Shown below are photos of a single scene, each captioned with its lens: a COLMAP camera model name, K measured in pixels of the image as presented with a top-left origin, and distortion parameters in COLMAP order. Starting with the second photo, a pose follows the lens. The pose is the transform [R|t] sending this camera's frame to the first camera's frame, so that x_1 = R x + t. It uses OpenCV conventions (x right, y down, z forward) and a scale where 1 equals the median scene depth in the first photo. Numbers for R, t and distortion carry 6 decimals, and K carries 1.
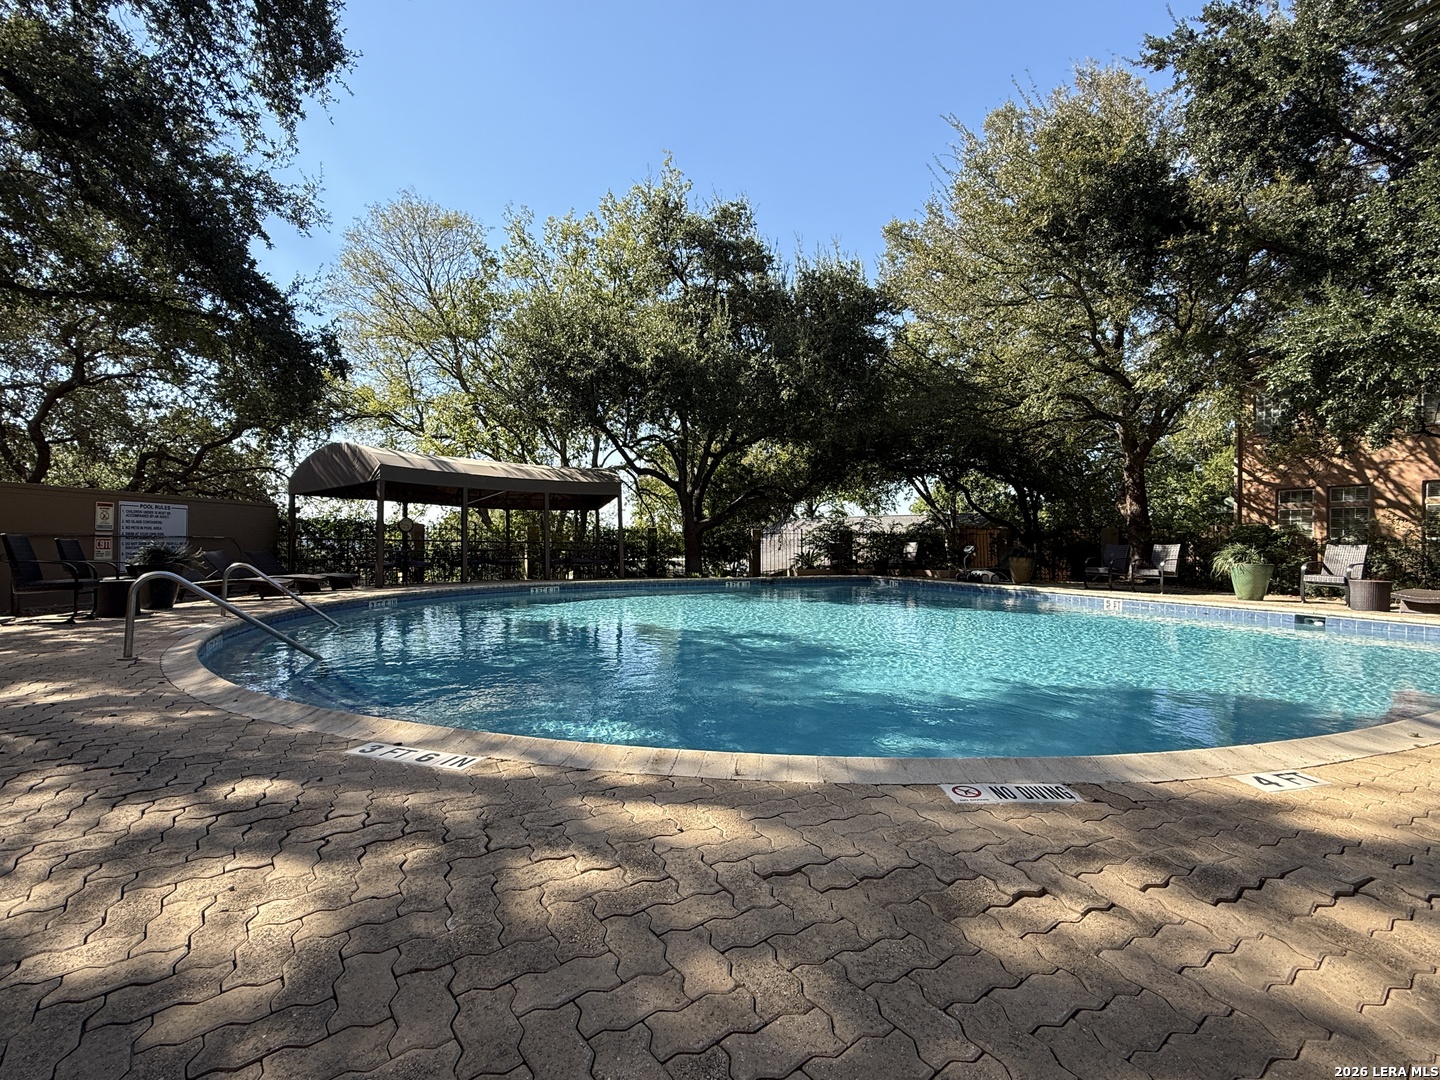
lens RADIAL K [[671.5, 0, 720.5], [0, 671.5, 540.2], [0, 0, 1]] dist [0.000524, -0.000807]
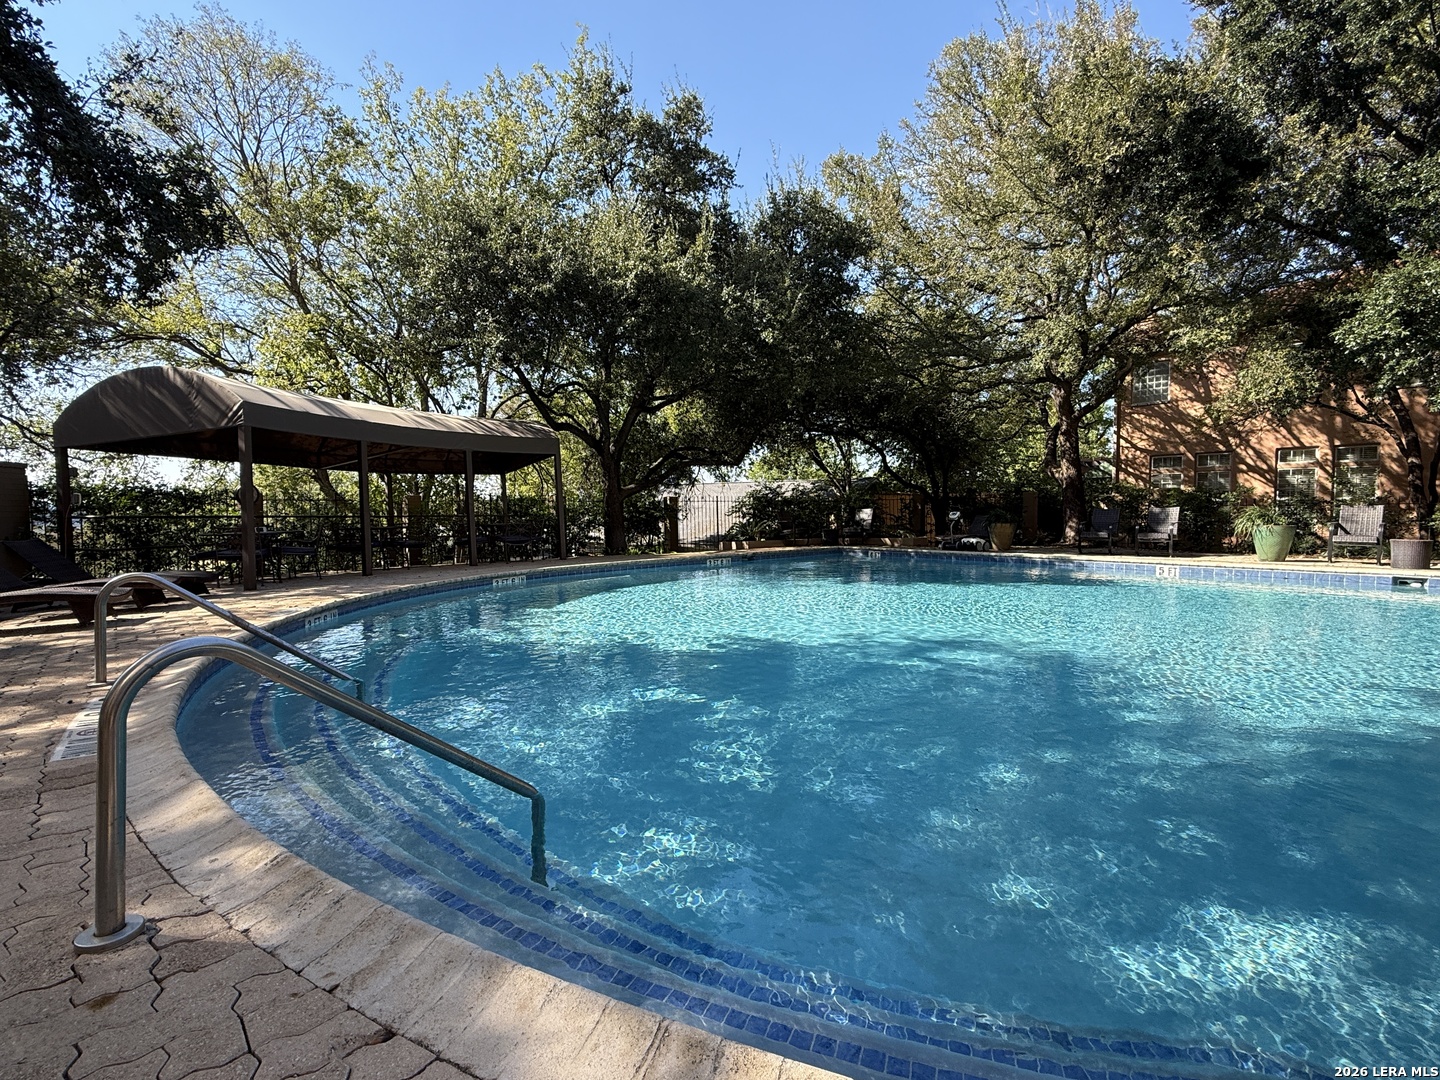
lens RADIAL K [[671.5, 0, 719.5], [0, 671.5, 537.3], [0, 0, 1]] dist [0.000524, -0.000807]
pose [[0.955918, -0.027488, 0.292344, -0.194725], [0.014351, 0.998792, 0.046987, -0.004059], [-0.293282, -0.040720, 0.955158, 0.179469]]
